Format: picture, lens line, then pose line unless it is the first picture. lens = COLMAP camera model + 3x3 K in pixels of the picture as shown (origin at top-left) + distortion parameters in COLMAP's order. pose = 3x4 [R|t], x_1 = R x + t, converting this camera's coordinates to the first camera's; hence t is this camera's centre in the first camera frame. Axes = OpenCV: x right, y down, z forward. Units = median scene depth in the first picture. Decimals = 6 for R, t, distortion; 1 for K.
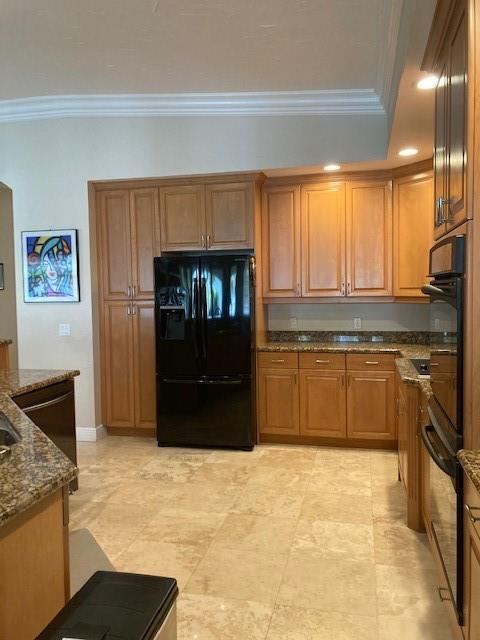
lens RADIAL K [[522.9, 0, 240.0], [0, 522.9, 320.0], [0, 0, 1]] dist [-0.003754, -0.012801]
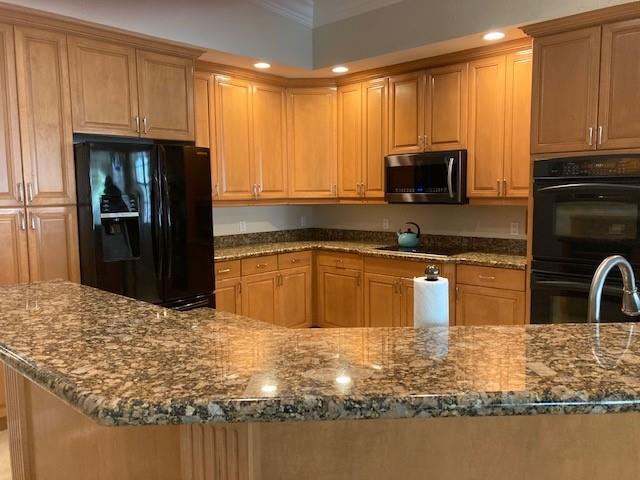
lens RADIAL K [[522.9, 0, 320.0], [0, 522.9, 240.0], [0, 0, 1]] dist [-0.003754, -0.012801]
pose [[0.495660, -0.074057, 0.865353, -0.606198], [0.054025, 0.997058, 0.054383, -0.013779], [-0.866835, 0.019796, 0.498203, 0.411846]]
